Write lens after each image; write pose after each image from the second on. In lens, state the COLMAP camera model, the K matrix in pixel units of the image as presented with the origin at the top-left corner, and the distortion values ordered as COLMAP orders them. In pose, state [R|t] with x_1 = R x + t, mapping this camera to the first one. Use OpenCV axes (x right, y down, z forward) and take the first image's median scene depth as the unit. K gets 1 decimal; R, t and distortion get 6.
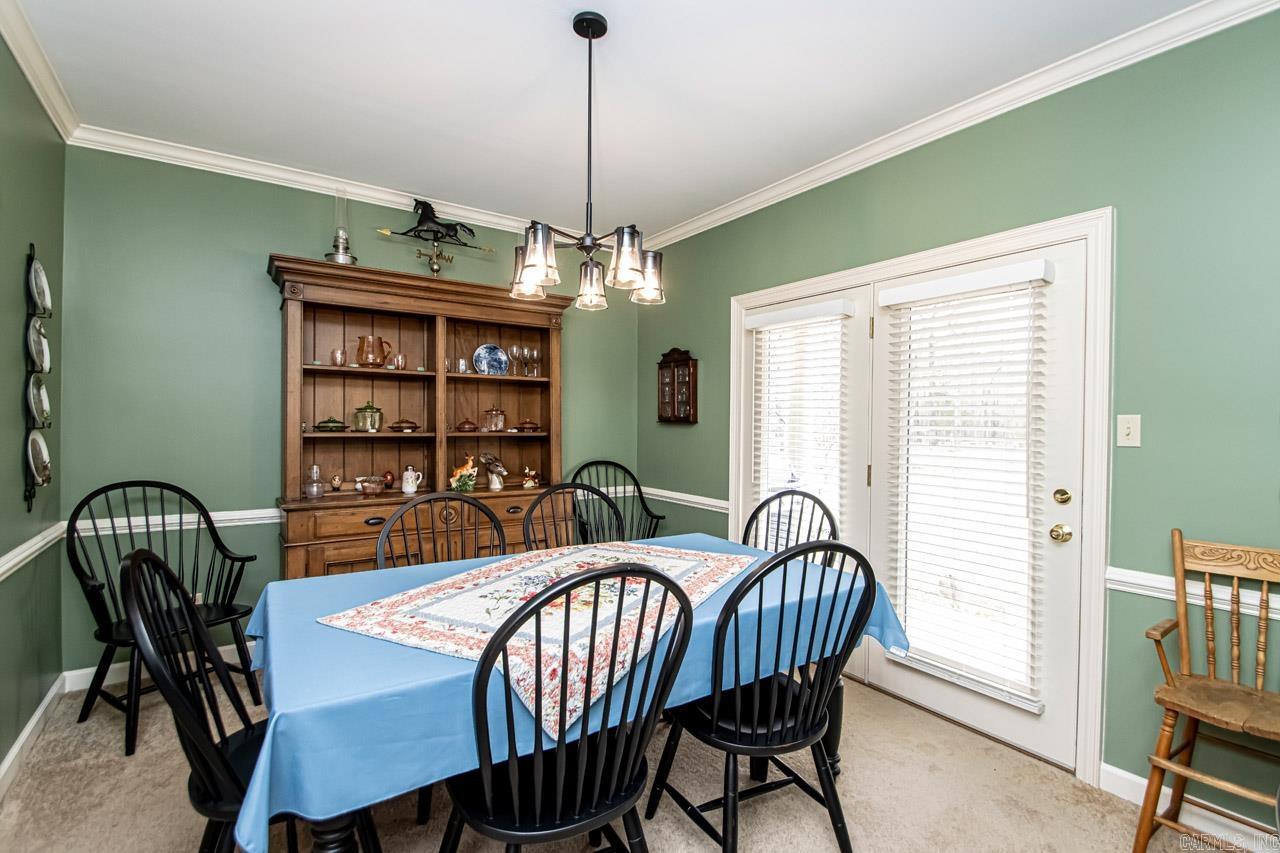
lens RADIAL K [[620.6, 0, 649.3], [0, 620.6, 414.1], [0, 0, 1]] dist [0.001593, -0.005456]
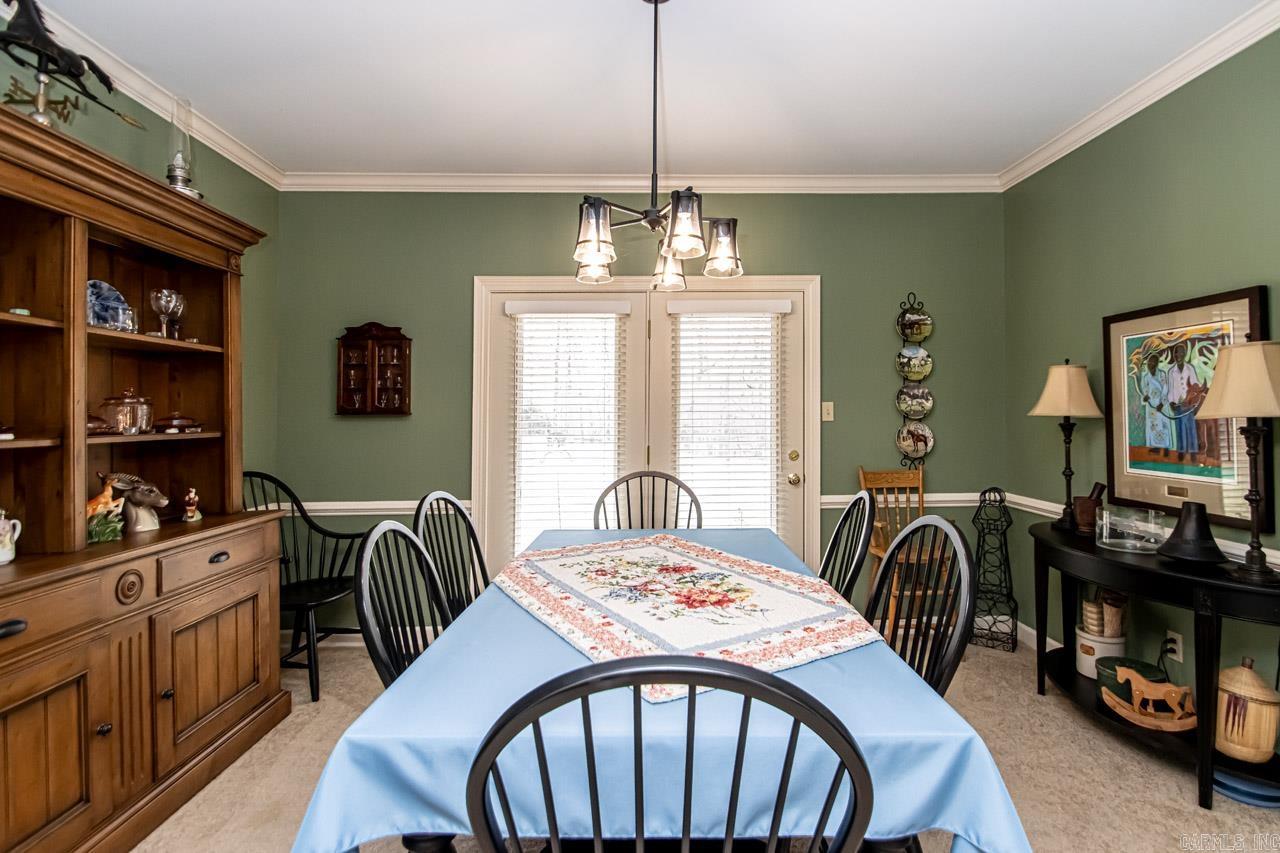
lens RADIAL K [[620.6, 0, 665.7], [0, 620.6, 402.3], [0, 0, 1]] dist [0.001593, -0.005456]
pose [[0.524430, 0.001391, 0.851452, -0.788910], [0.004538, 0.999980, -0.004429, 0.005649], [-0.851441, 0.006187, 0.524413, 0.451244]]
